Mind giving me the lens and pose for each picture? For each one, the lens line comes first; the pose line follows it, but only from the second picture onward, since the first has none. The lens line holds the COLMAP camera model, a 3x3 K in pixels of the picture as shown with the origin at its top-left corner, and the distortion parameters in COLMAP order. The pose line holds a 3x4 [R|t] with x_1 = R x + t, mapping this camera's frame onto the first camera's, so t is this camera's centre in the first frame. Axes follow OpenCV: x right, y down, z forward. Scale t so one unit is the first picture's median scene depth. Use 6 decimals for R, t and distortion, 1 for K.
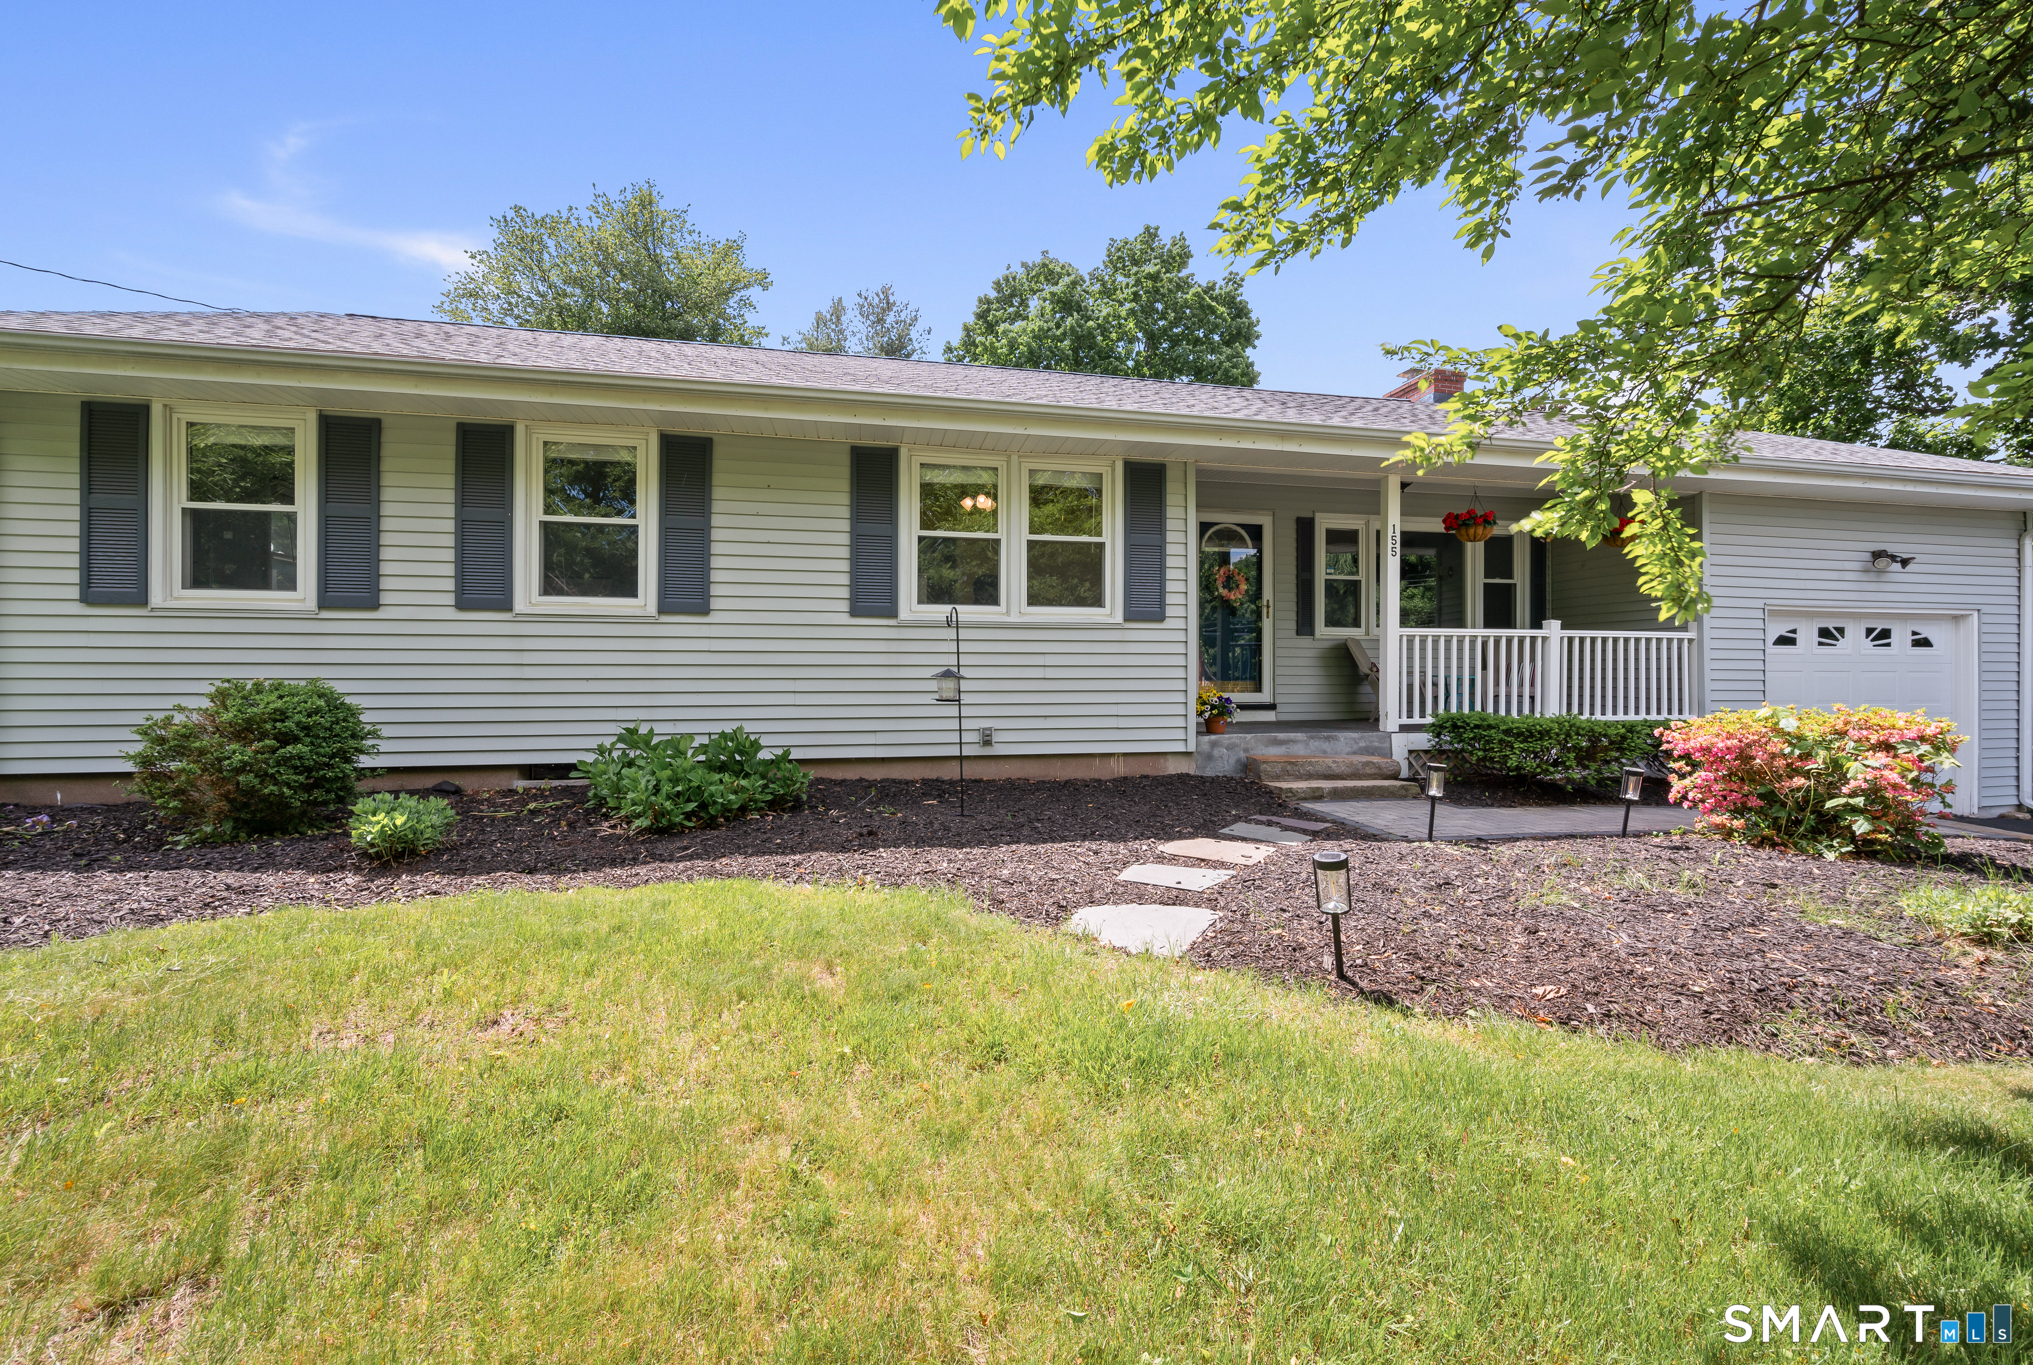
lens RADIAL K [[833.9, 0, 1021.2], [0, 833.9, 671.8], [0, 0, 1]] dist [-0.003207, 0.000316]
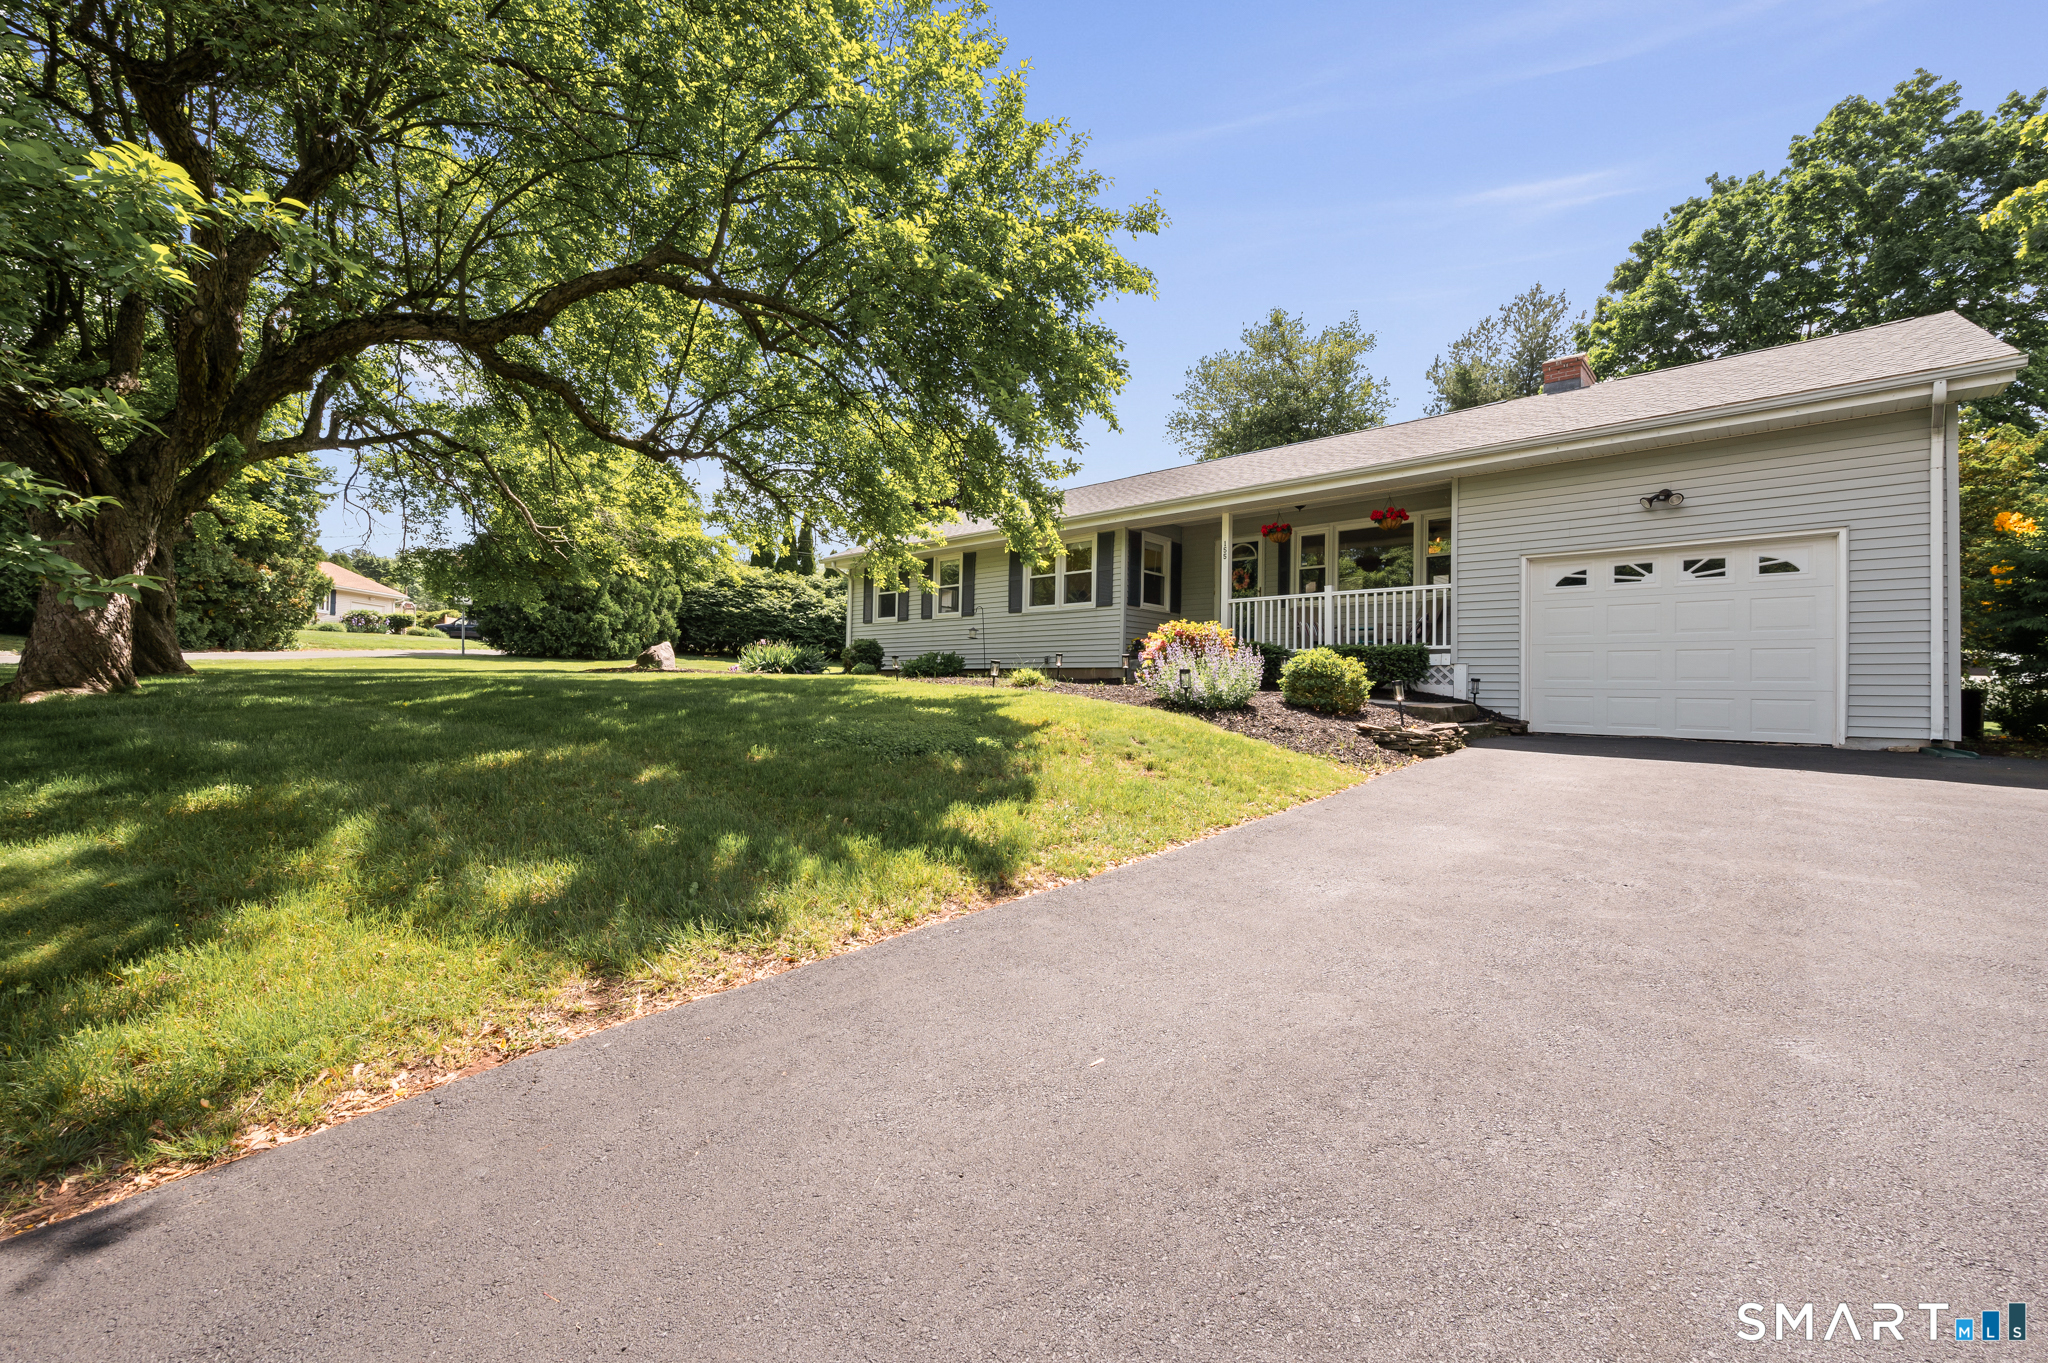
lens RADIAL K [[846.4, 0, 1010.6], [0, 846.4, 678.7], [0, 0, 1]] dist [-0.001231, -0.001112]
pose [[0.552176, -0.004543, -0.833715, 1.951735], [-0.016599, 0.999727, -0.016441, 0.176885], [0.833562, 0.022917, 0.551950, -0.430891]]
